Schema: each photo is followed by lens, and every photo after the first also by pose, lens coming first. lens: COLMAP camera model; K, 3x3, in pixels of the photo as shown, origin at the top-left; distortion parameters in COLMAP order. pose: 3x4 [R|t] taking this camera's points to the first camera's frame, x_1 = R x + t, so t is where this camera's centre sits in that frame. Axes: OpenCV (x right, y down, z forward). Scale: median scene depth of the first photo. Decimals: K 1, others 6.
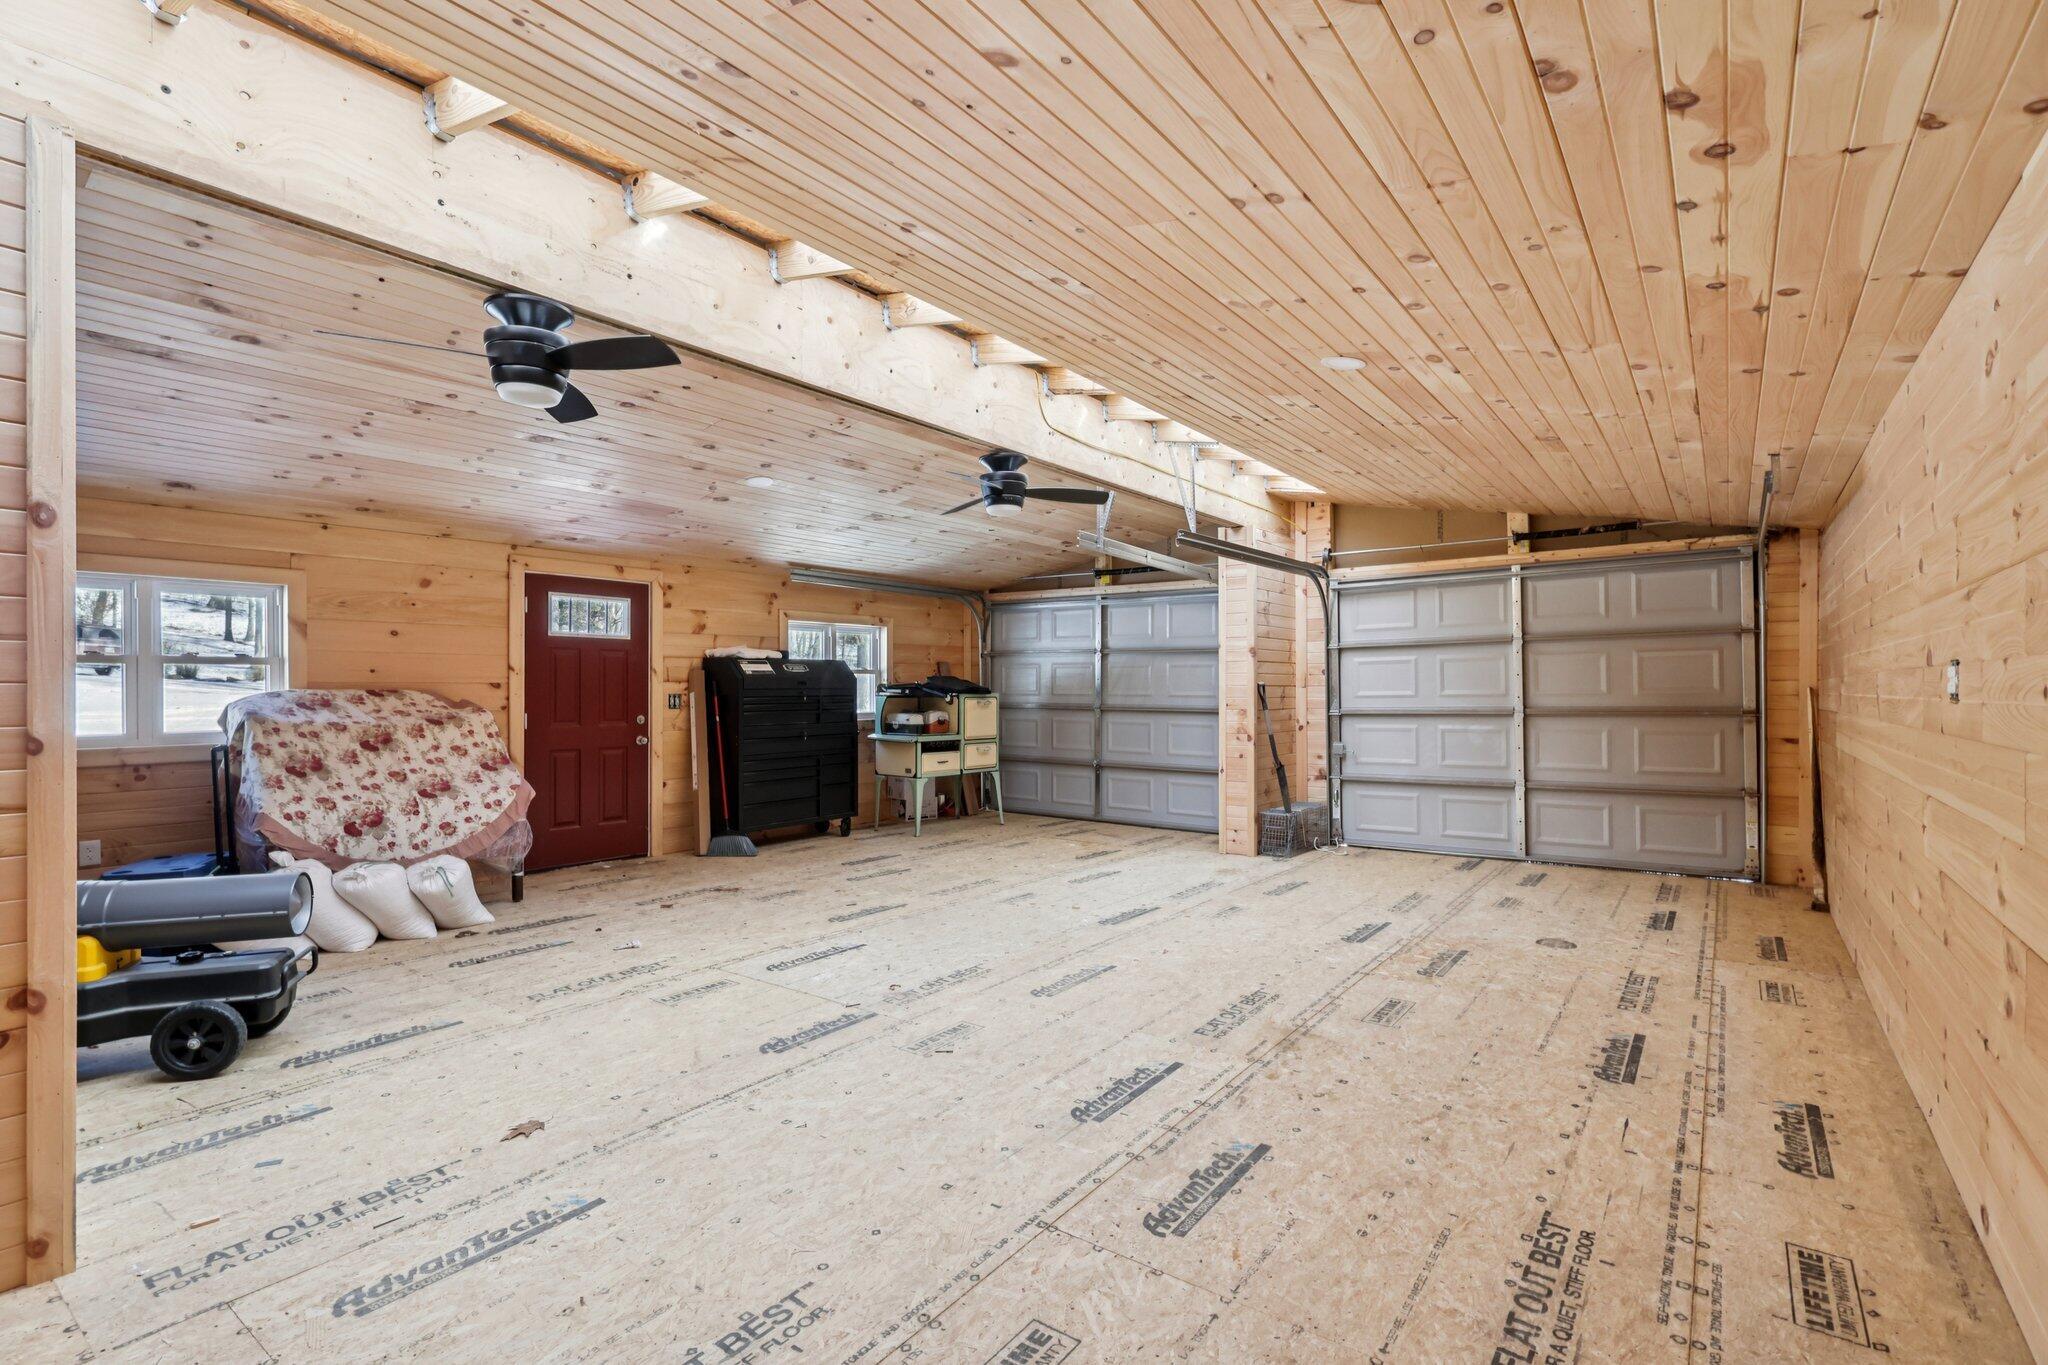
lens RADIAL K [[964.3, 0, 1024.0], [0, 964.3, 682.5], [0, 0, 1]] dist [-0.001424, 0.000776]
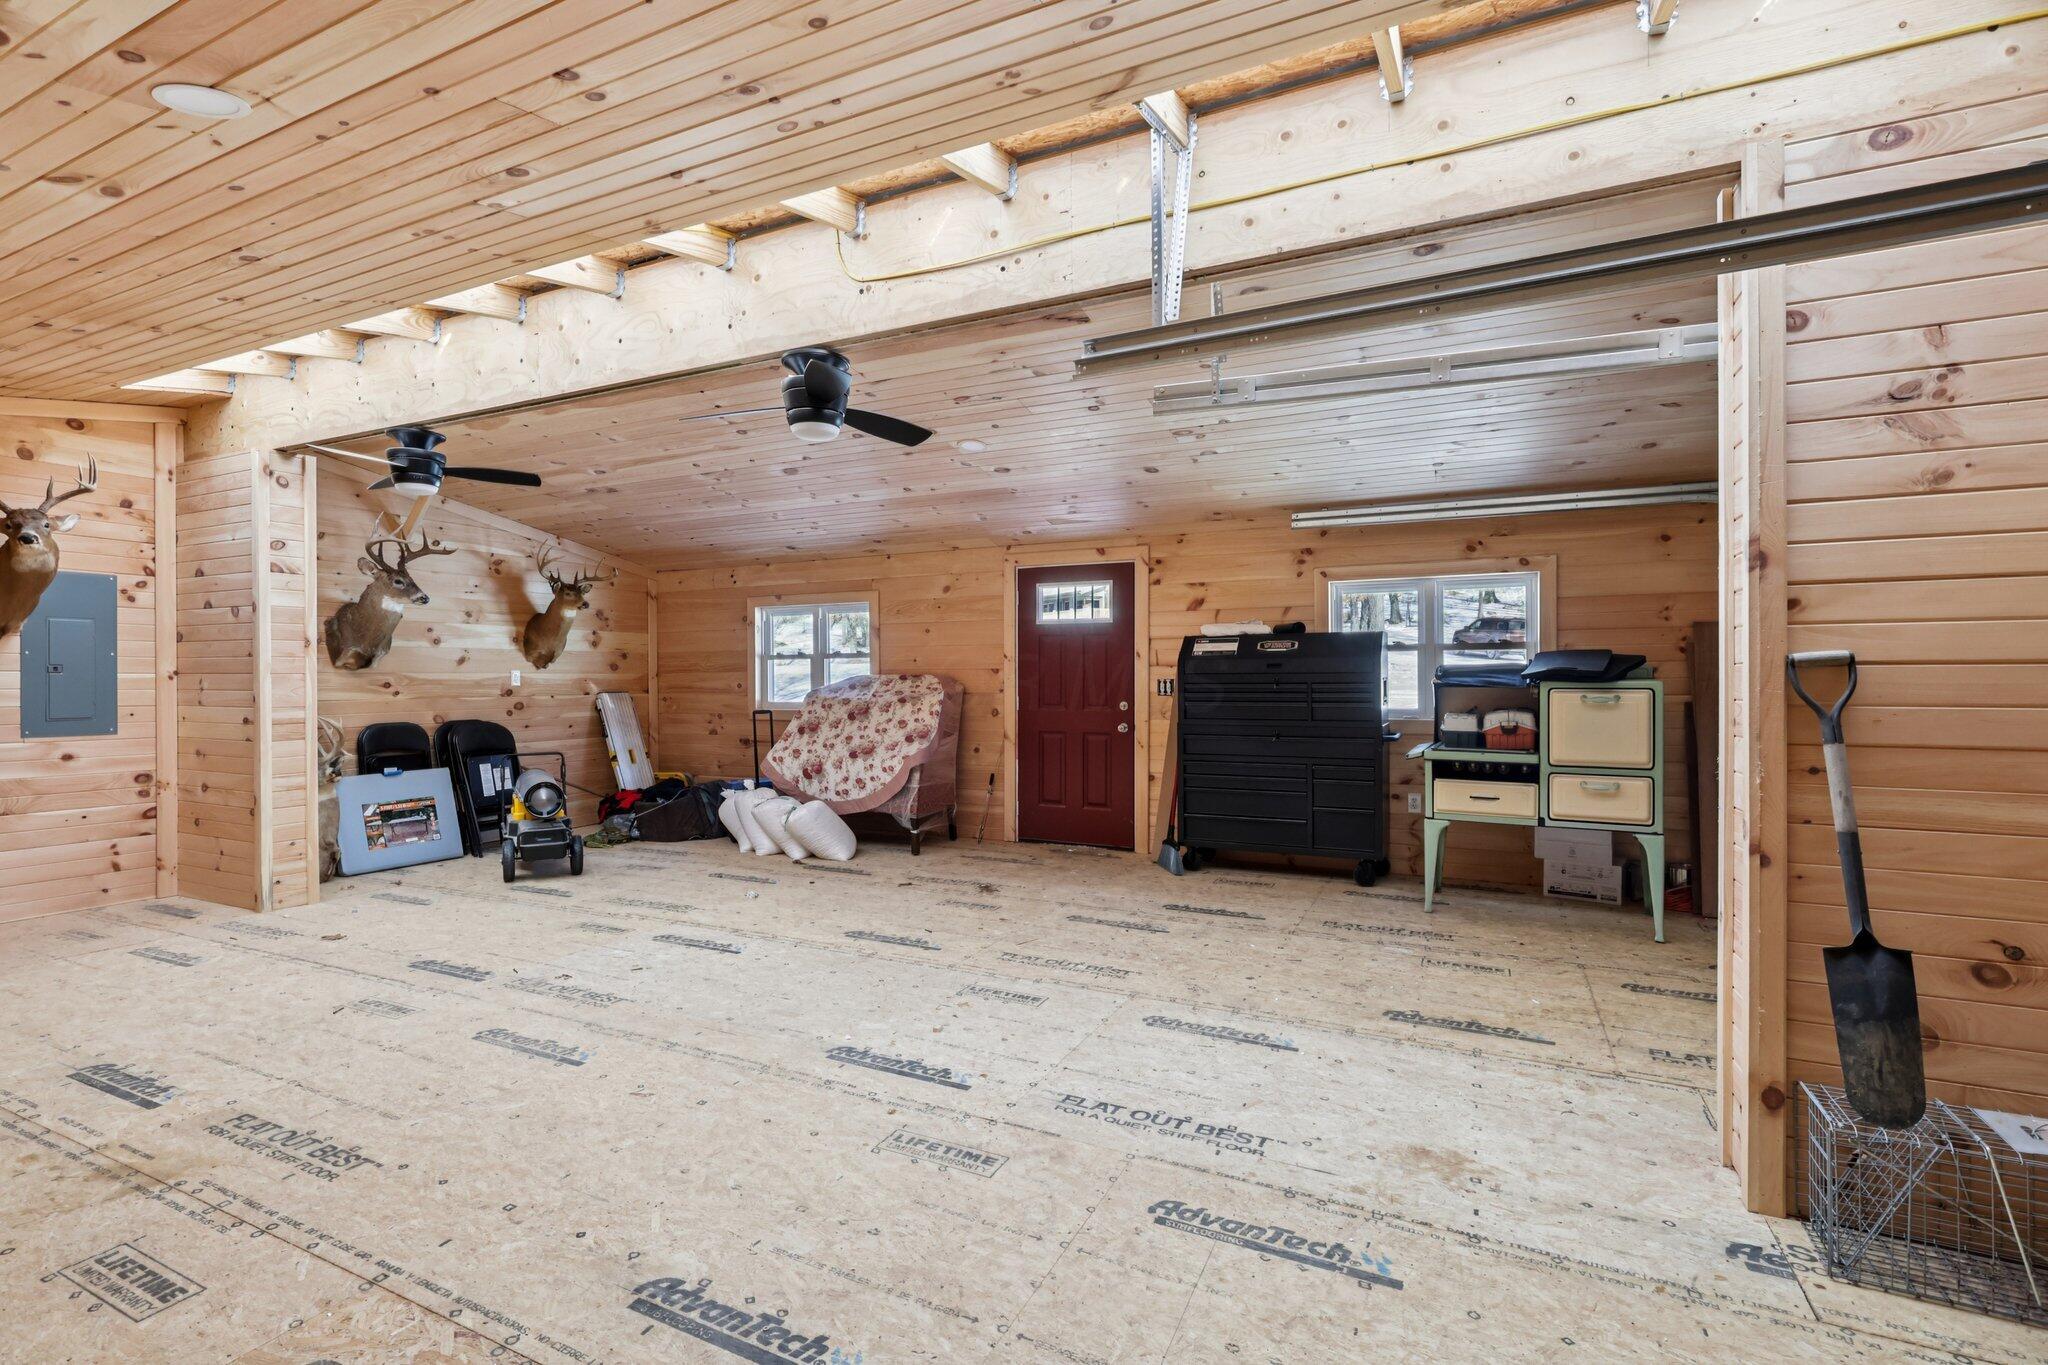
lens RADIAL K [[964.3, 0, 1024.0], [0, 964.3, 682.5], [0, 0, 1]] dist [-0.001424, 0.000776]
pose [[0.168868, 0.008560, -0.985602, 0.780047], [0.009453, 0.999902, 0.010303, 0.006605], [0.985593, -0.011057, 0.168771, 1.107049]]
